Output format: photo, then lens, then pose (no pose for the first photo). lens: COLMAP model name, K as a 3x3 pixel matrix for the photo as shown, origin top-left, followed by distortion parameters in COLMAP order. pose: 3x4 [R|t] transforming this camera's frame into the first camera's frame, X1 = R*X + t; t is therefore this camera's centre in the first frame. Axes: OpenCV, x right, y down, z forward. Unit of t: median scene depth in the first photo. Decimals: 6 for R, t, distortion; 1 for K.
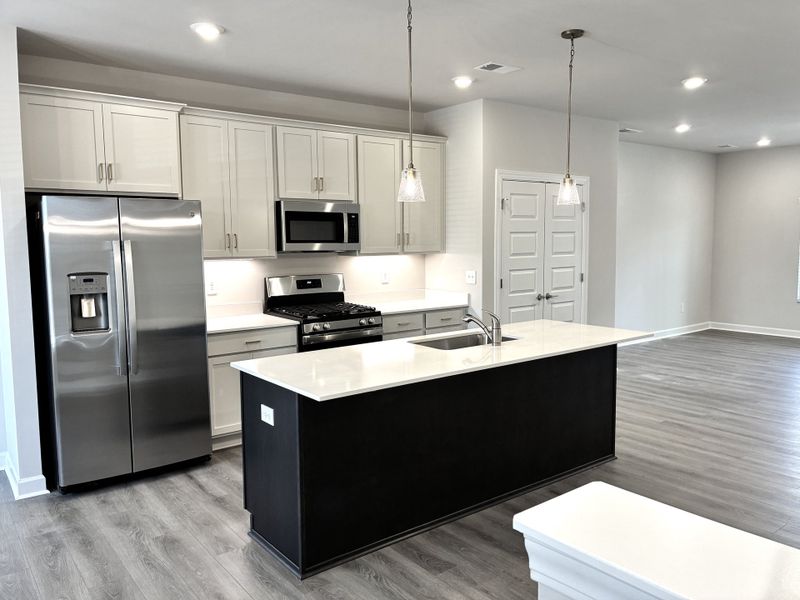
lens RADIAL K [[615.0, 0, 402.6], [0, 615.0, 296.4], [0, 0, 1]] dist [0.053789, -0.063360]
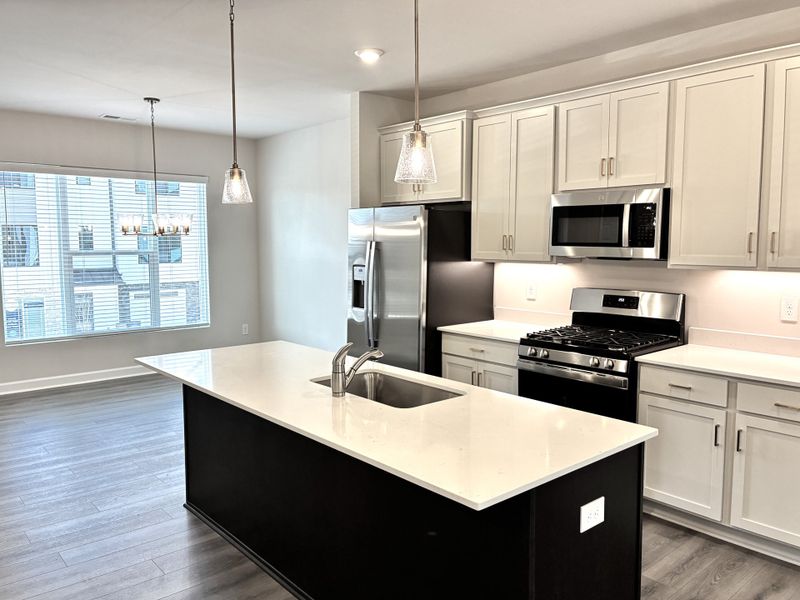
lens RADIAL K [[615.0, 0, 402.6], [0, 615.0, 296.4], [0, 0, 1]] dist [0.053789, -0.063360]
pose [[0.056159, 0.102358, -0.993161, 0.601258], [-0.094723, 0.990790, 0.096757, -0.077709], [0.993918, 0.088641, 0.065337, 0.726554]]
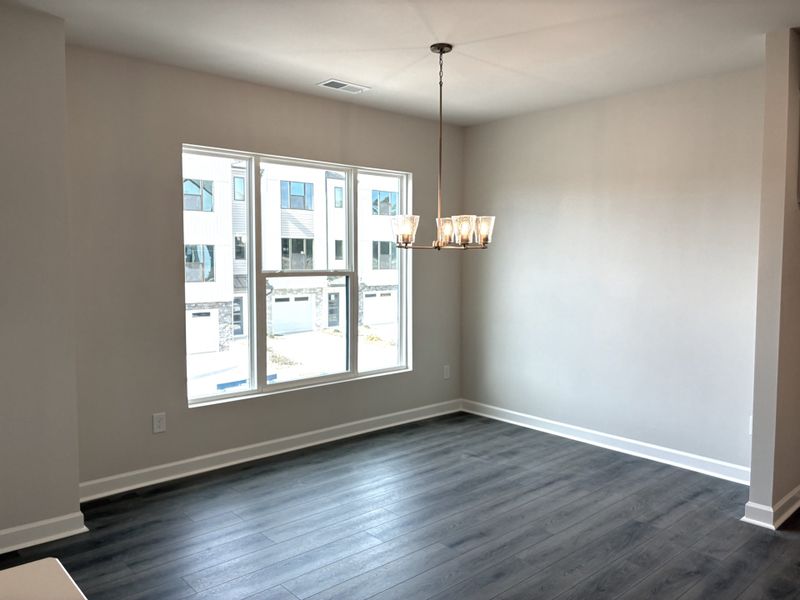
lens RADIAL K [[615.0, 0, 402.6], [0, 615.0, 296.4], [0, 0, 1]] dist [0.053789, -0.063360]
pose [[0.069163, 0.073587, -0.994888, 0.212434], [-0.099286, 0.992832, 0.066533, -0.025525], [0.992652, 0.094177, 0.075973, 0.264616]]
